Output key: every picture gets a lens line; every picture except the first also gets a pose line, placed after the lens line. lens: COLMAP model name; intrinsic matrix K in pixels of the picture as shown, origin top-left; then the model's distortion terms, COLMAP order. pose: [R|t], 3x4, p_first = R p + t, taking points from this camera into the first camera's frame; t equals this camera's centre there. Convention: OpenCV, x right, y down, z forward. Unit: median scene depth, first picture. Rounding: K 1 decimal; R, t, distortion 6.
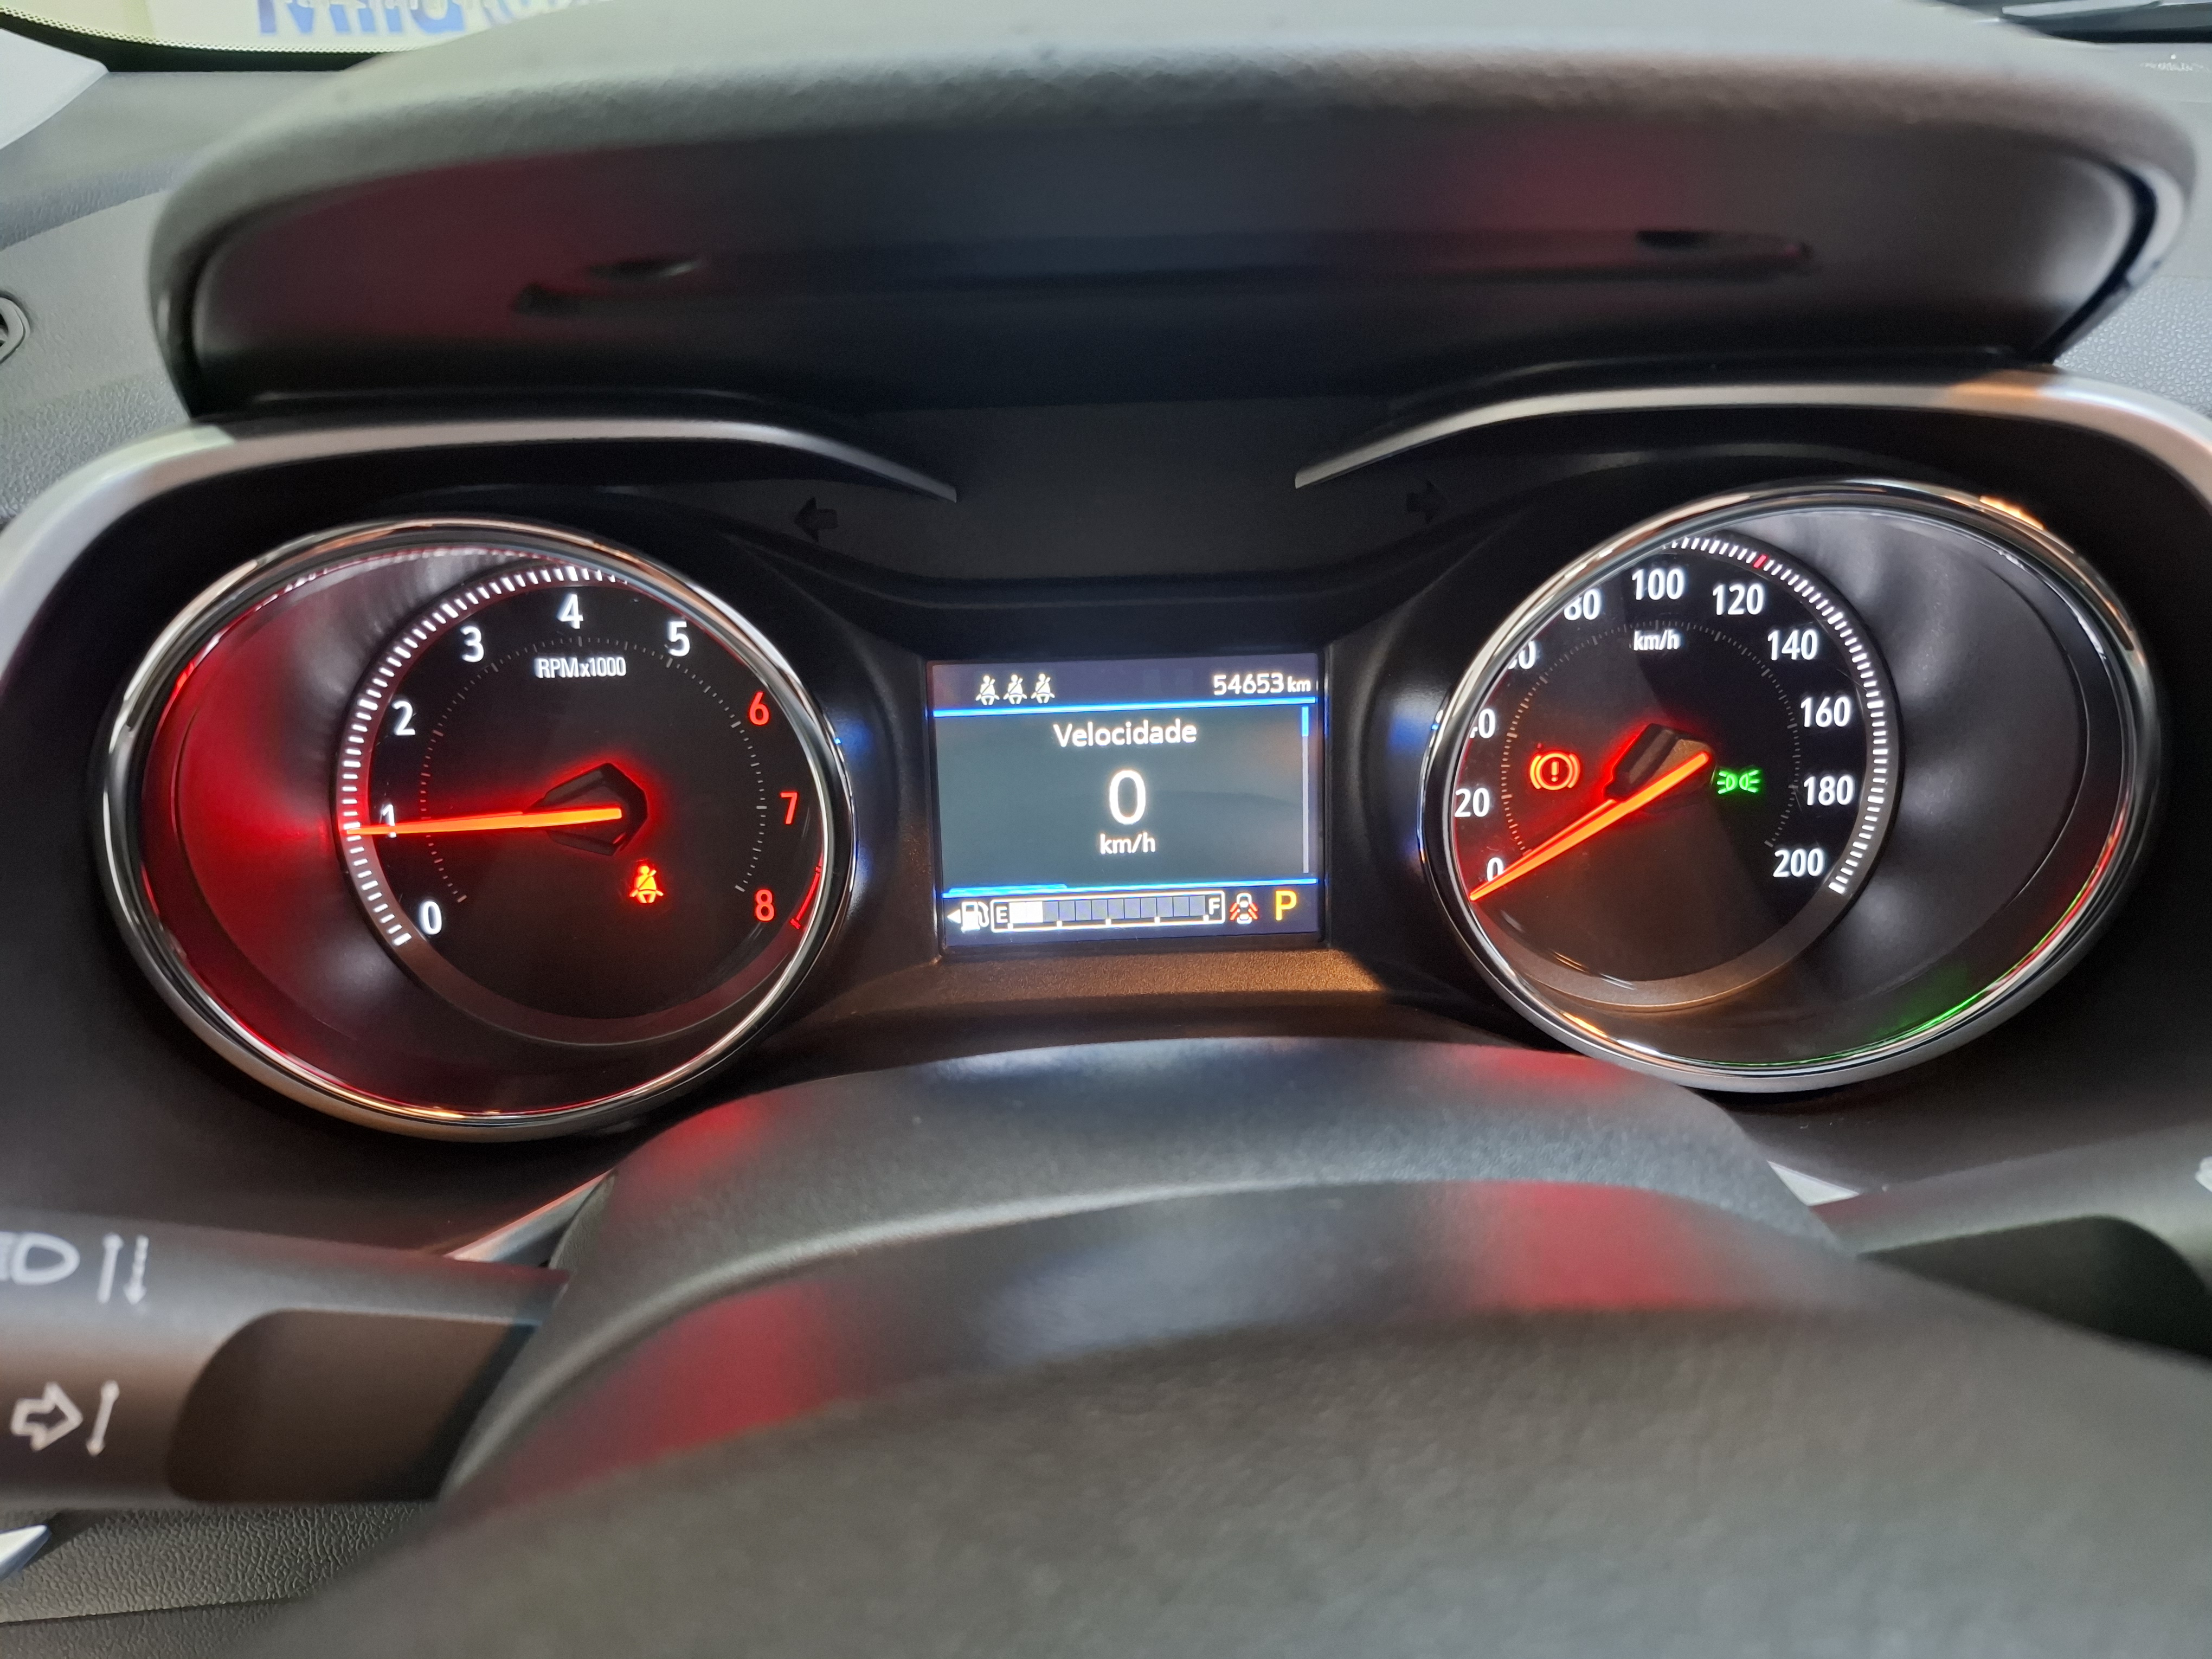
lens RADIAL K [[1550.1, 0, 1106.0], [0, 1550.1, 829.5], [0, 0, 1]] dist [0.089492, -0.112321]
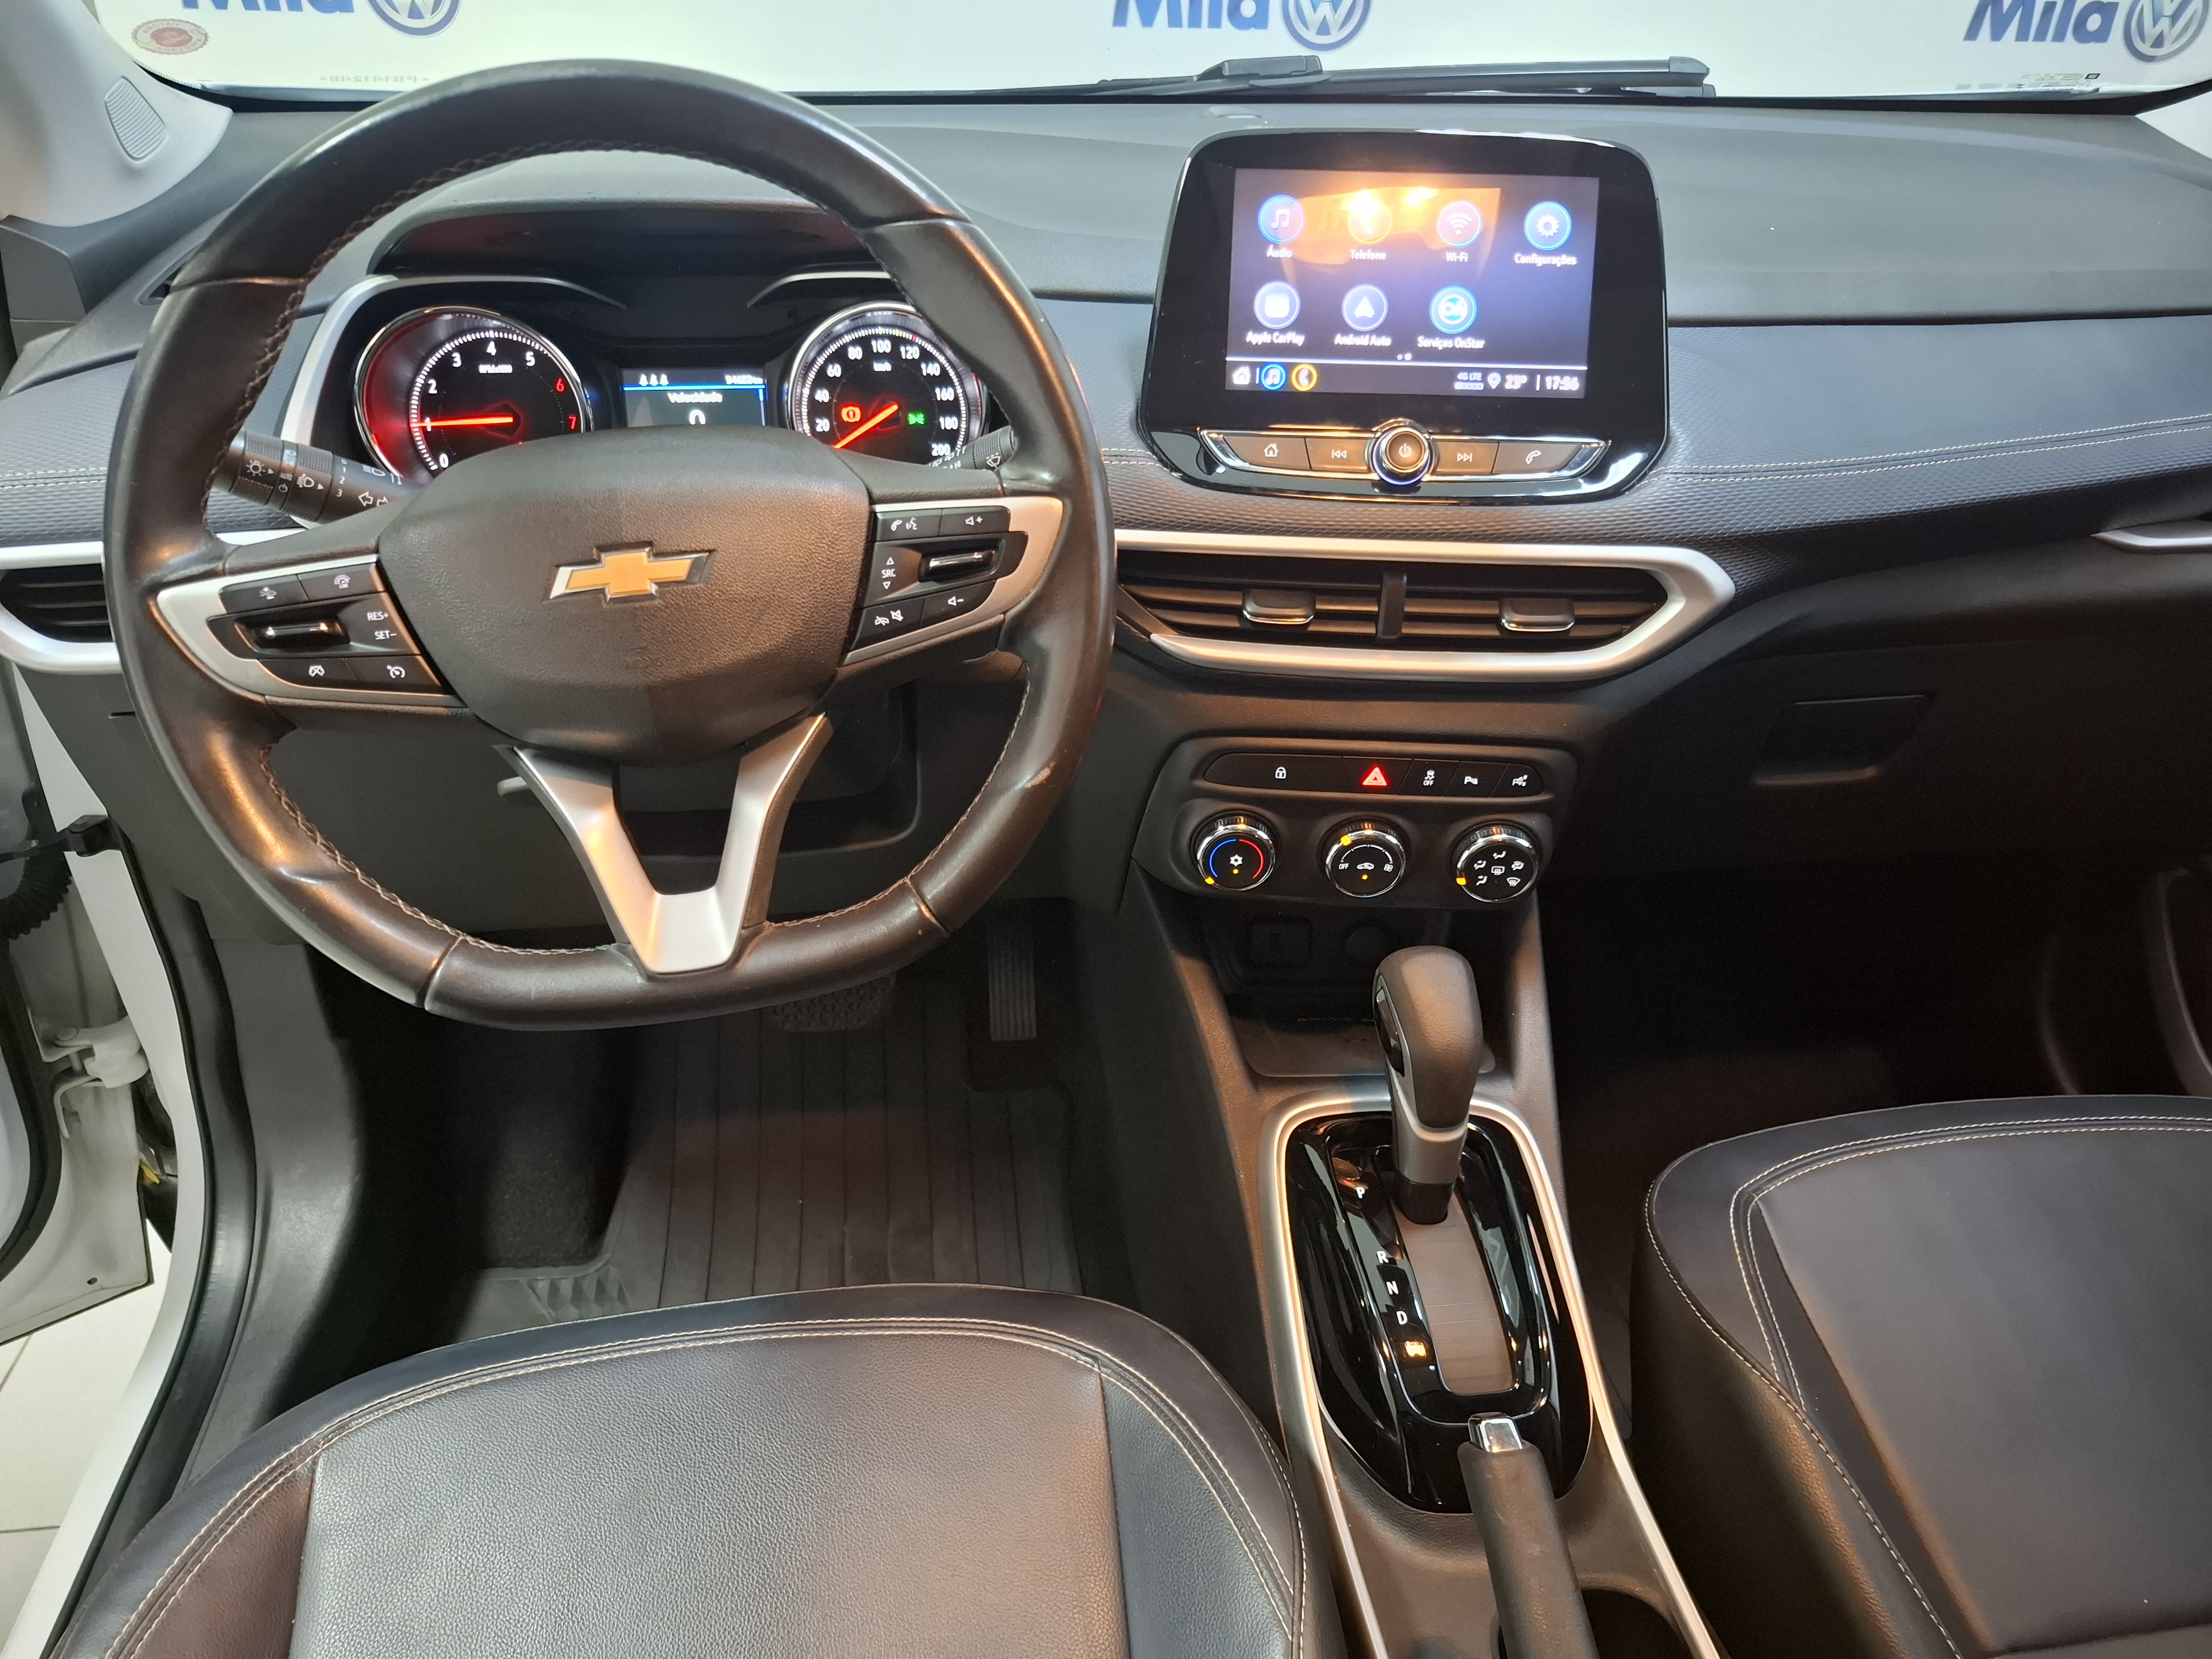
lens RADIAL K [[1550.1, 0, 1106.0], [0, 1550.1, 829.5], [0, 0, 1]] dist [0.089492, -0.112321]
pose [[0.997767, -0.011128, 0.065861, 0.564630], [0.007953, 0.998803, 0.048272, 0.594501], [-0.066319, -0.047640, 0.996661, -1.932104]]
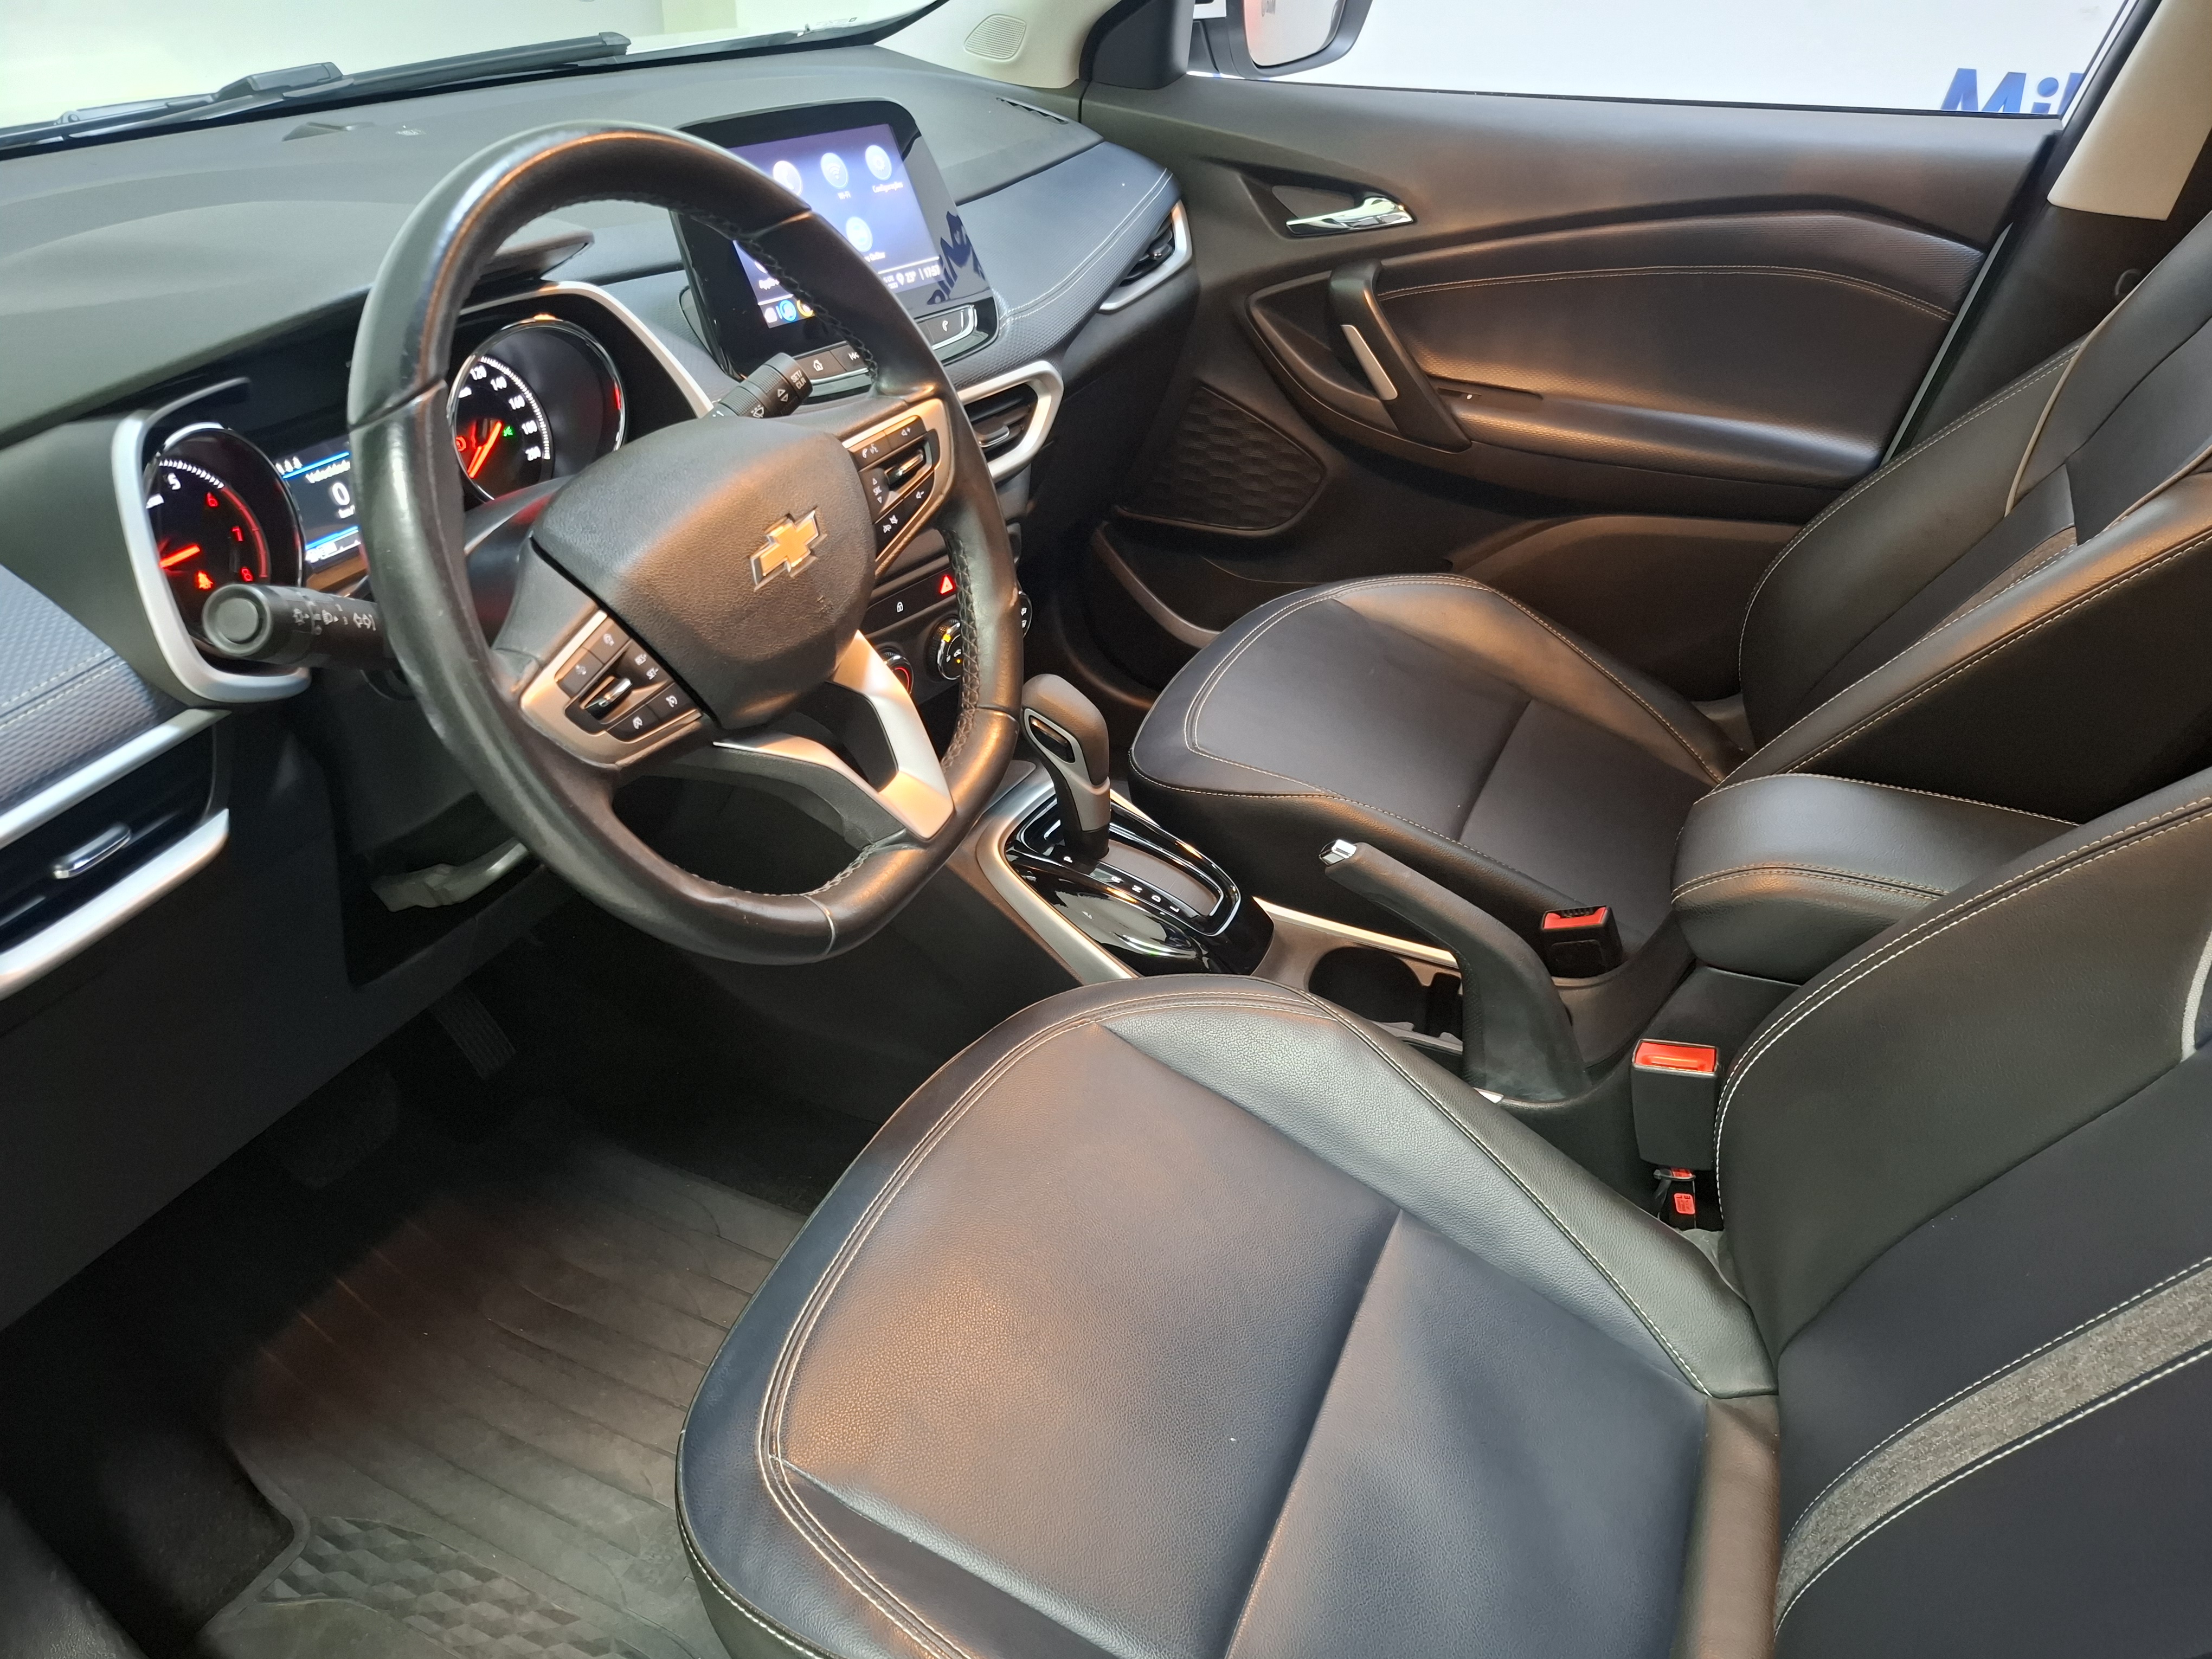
lens RADIAL K [[1568.9, 0, 1106.0], [0, 1568.9, 829.5], [0, 0, 1]] dist [0.043345, -0.073795]
pose [[0.462452, -0.450056, 0.763929, -1.753903], [0.396544, 0.875608, 0.275797, 0.263680], [-0.793026, 0.175389, 0.583394, -1.573431]]
